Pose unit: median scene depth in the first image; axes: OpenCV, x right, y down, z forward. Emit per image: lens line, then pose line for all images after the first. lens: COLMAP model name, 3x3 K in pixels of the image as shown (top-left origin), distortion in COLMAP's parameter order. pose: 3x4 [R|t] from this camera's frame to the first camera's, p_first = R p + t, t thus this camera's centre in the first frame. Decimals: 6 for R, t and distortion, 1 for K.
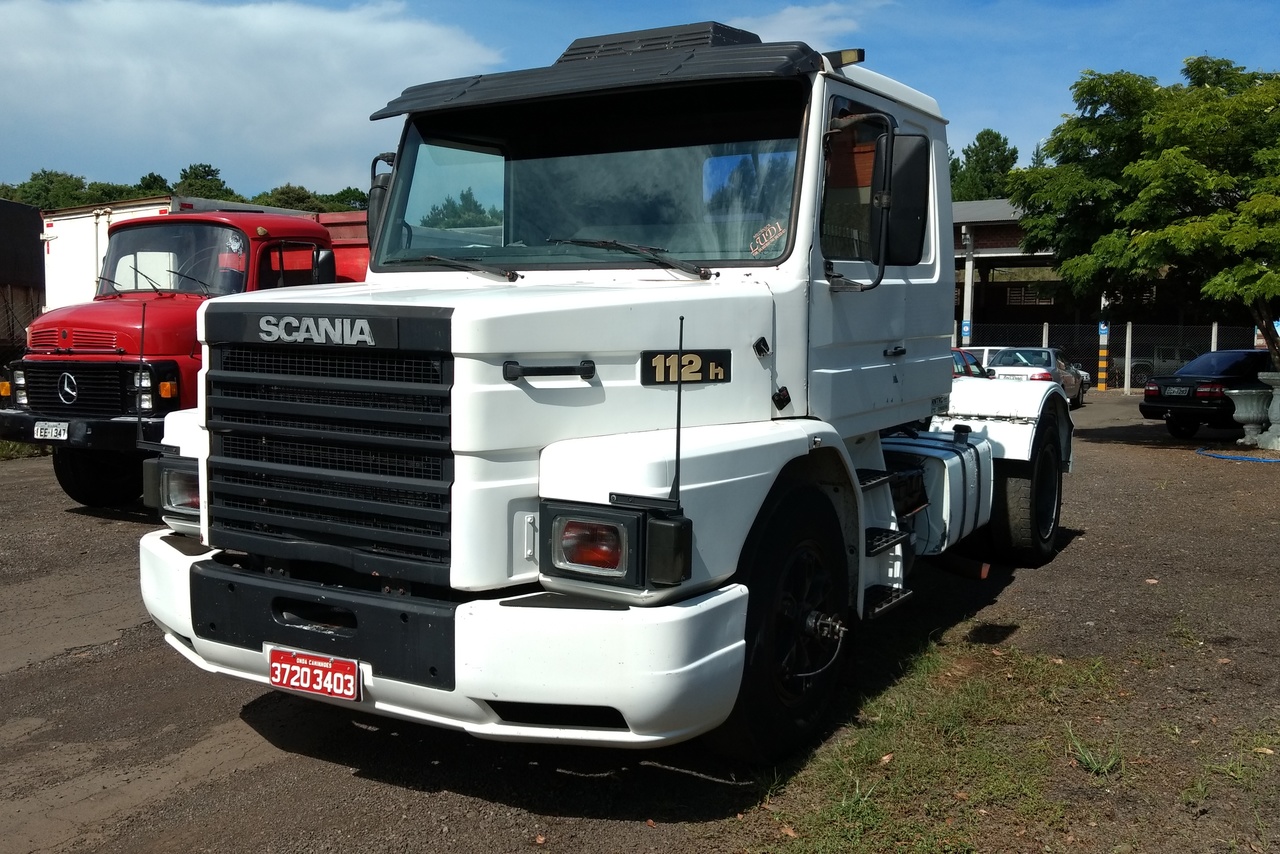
lens RADIAL K [[1190.3, 0, 636.9], [0, 1190.3, 396.7], [0, 0, 1]] dist [0.139807, -0.388741]
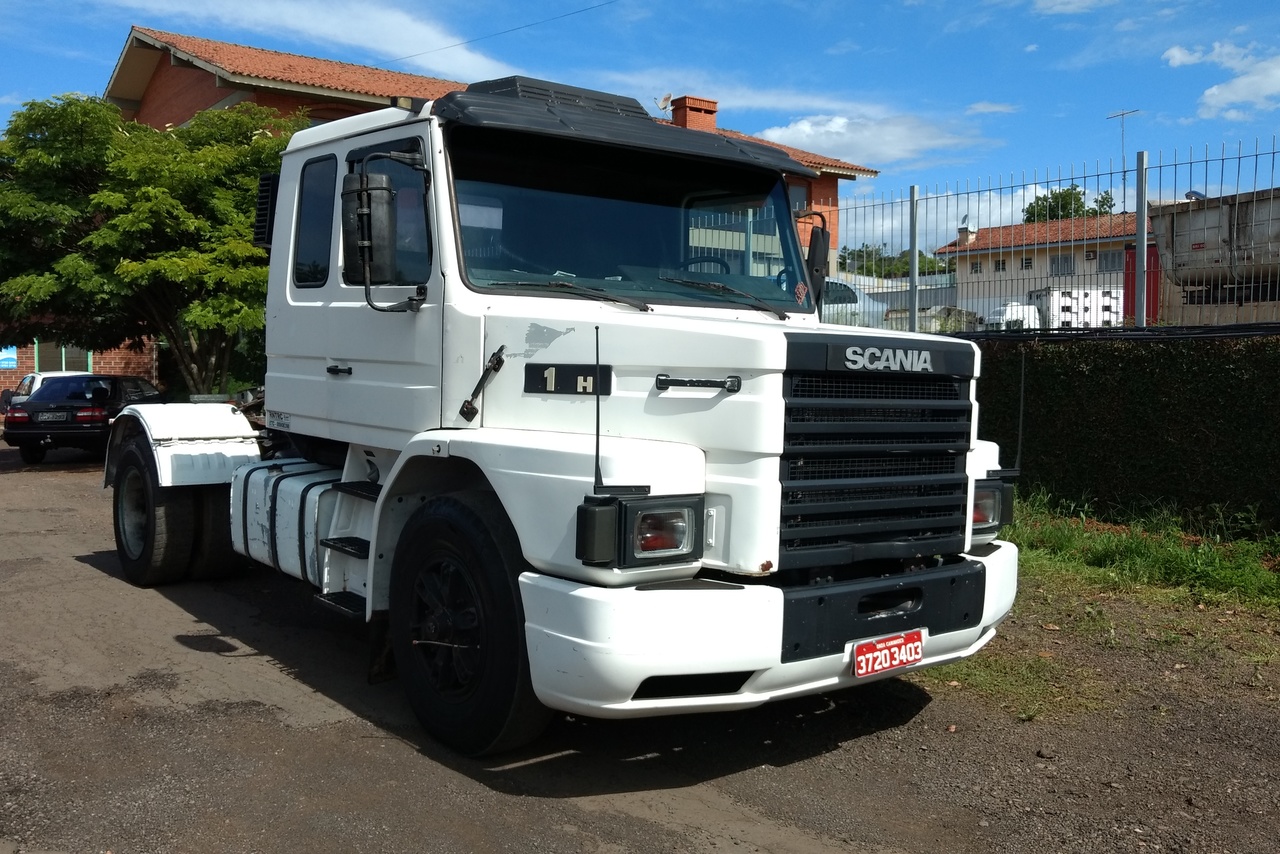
lens RADIAL K [[1190.3, 0, 636.9], [0, 1190.3, 396.7], [0, 0, 1]] dist [0.139807, -0.388741]
pose [[0.347908, -0.026181, 0.937163, -1.450702], [0.045153, 0.998918, 0.011143, -0.043040], [-0.936441, 0.038439, 0.348714, 0.818077]]
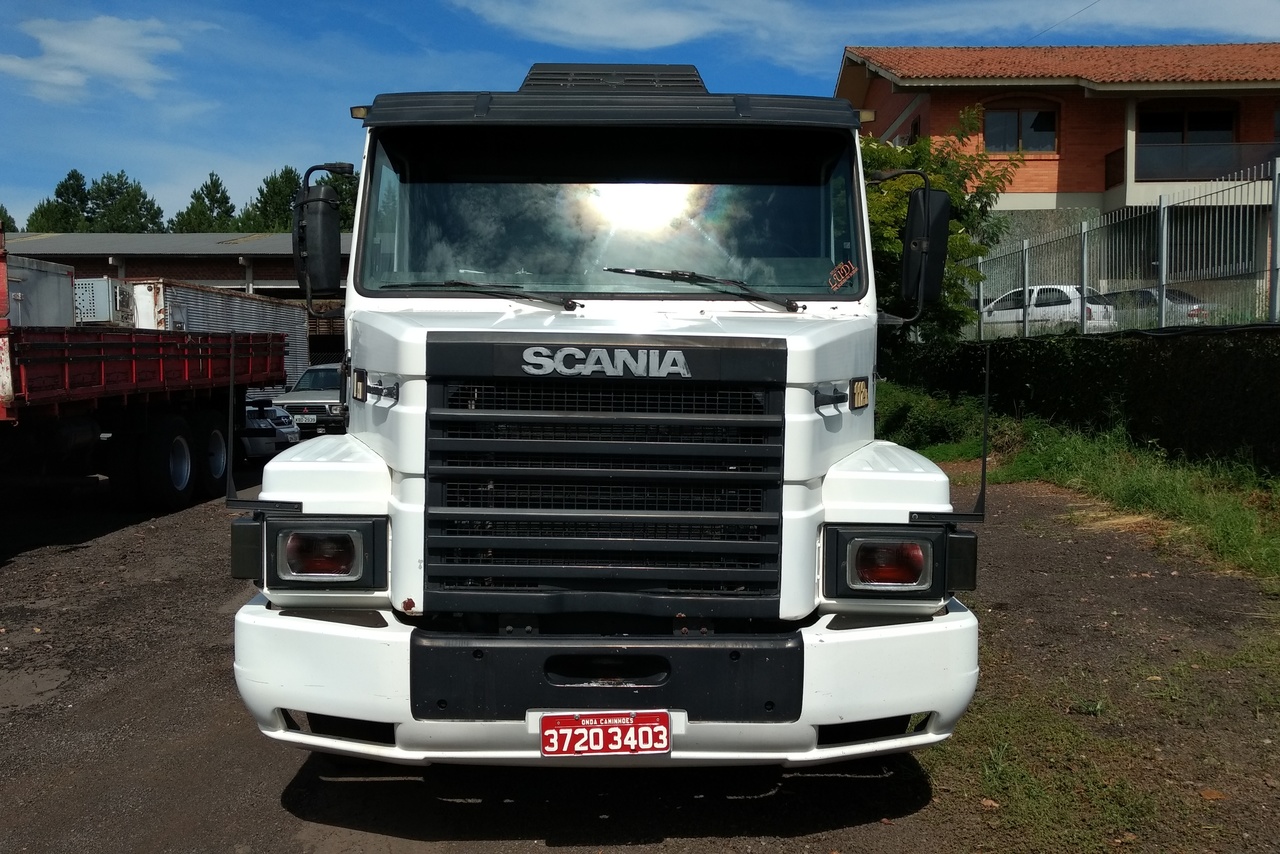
lens RADIAL K [[1190.3, 0, 636.9], [0, 1190.3, 396.7], [0, 0, 1]] dist [0.139807, -0.388741]
pose [[0.854183, -0.022329, 0.519493, -0.726221], [0.035609, 0.999244, -0.015601, -0.012996], [-0.518752, 0.031824, 0.854332, 0.193066]]
